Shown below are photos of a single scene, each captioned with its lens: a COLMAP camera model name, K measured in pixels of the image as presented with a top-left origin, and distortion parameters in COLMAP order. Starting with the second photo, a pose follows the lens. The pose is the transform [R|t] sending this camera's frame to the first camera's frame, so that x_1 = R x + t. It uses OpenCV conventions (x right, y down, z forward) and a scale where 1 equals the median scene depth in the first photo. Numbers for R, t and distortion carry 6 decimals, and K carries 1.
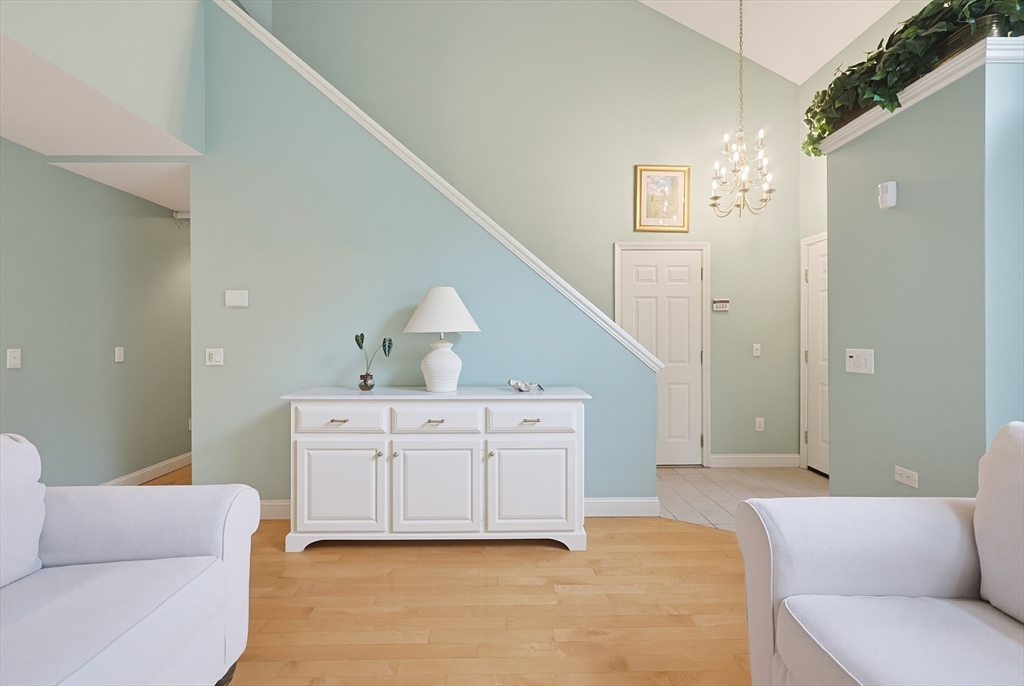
lens RADIAL K [[442.9, 0, 513.8], [0, 442.9, 336.0], [0, 0, 1]] dist [0.002418, -0.000783]
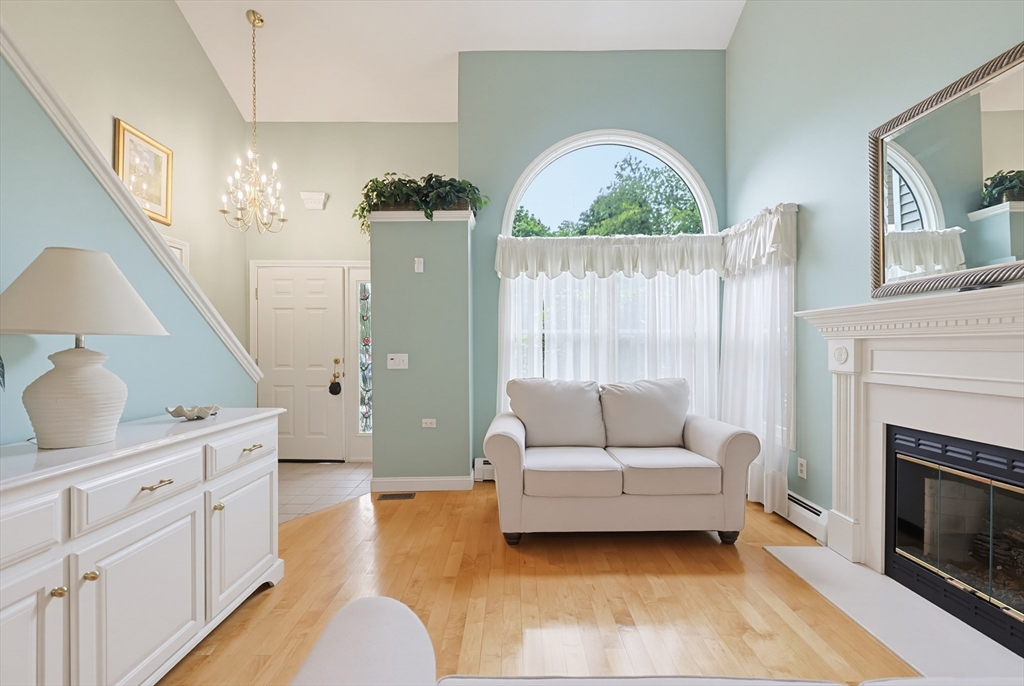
lens RADIAL K [[442.9, 0, 512.1], [0, 442.9, 352.3], [0, 0, 1]] dist [0.002418, -0.000783]
pose [[0.033963, -0.008647, 0.999386, -0.620239], [0.002674, 0.999960, 0.008561, 0.008980], [-0.999420, 0.002382, 0.033985, 0.416648]]
